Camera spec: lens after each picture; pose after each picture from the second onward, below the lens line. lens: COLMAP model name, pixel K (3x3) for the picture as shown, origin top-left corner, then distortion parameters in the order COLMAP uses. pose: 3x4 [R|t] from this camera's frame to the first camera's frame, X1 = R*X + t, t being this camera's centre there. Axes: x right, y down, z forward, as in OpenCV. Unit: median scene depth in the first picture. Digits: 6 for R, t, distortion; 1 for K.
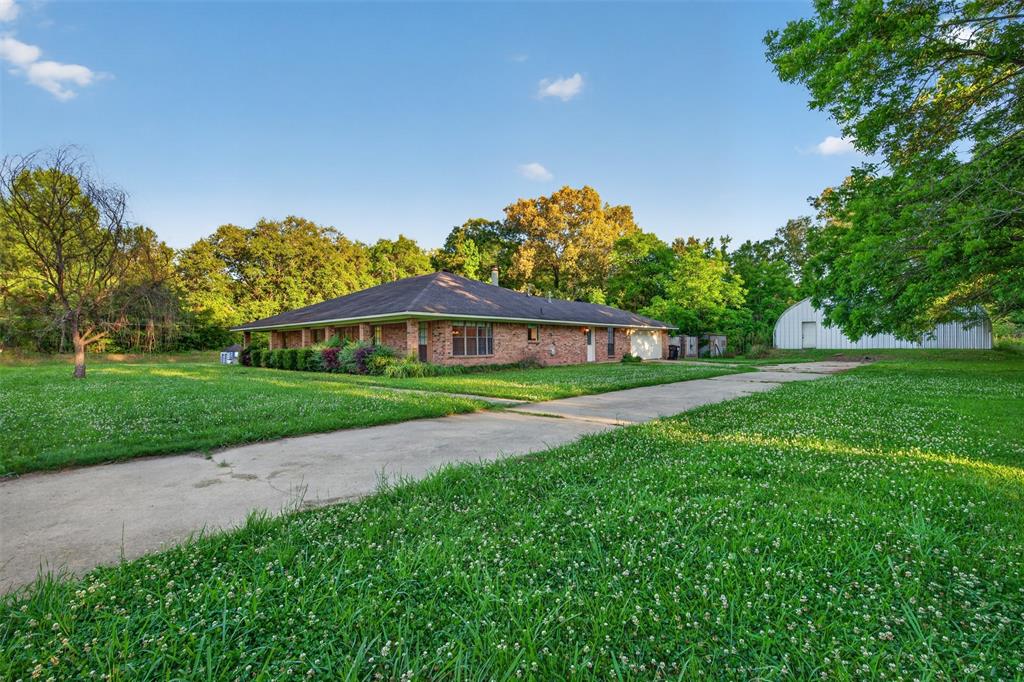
lens RADIAL K [[451.7, 0, 510.5], [0, 451.7, 345.5], [0, 0, 1]] dist [0.001052, 0.000061]
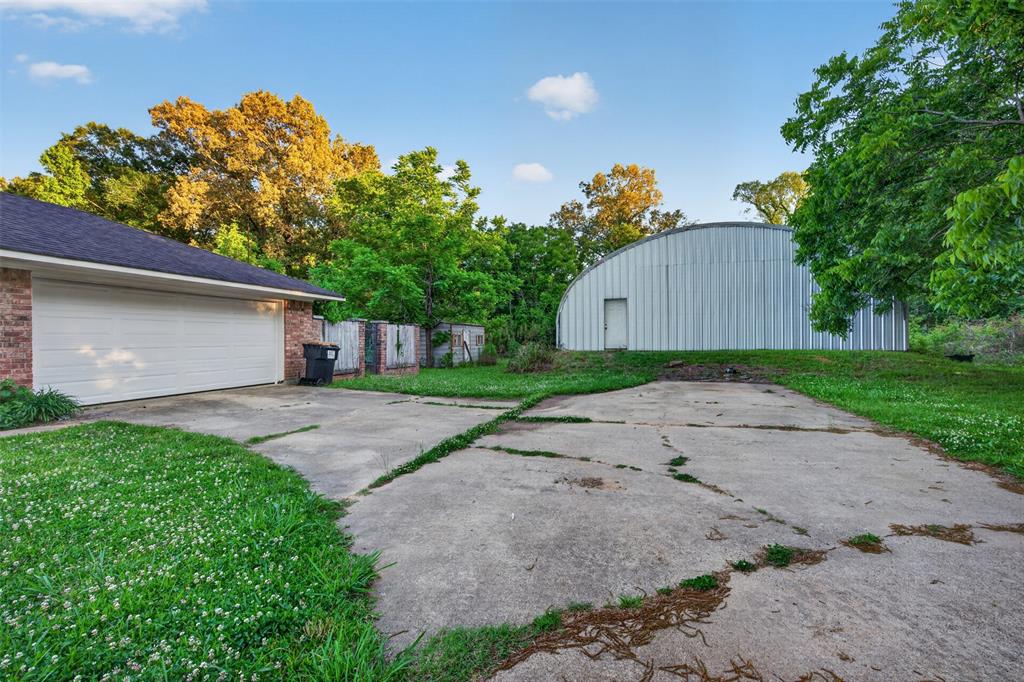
lens RADIAL K [[451.7, 0, 510.5], [0, 451.7, 345.5], [0, 0, 1]] dist [0.001052, 0.000061]
pose [[0.899661, -0.000953, 0.436588, 0.166294], [-0.001228, 0.999988, 0.004713, -0.000410], [-0.436587, -0.004776, 0.899649, 0.301527]]
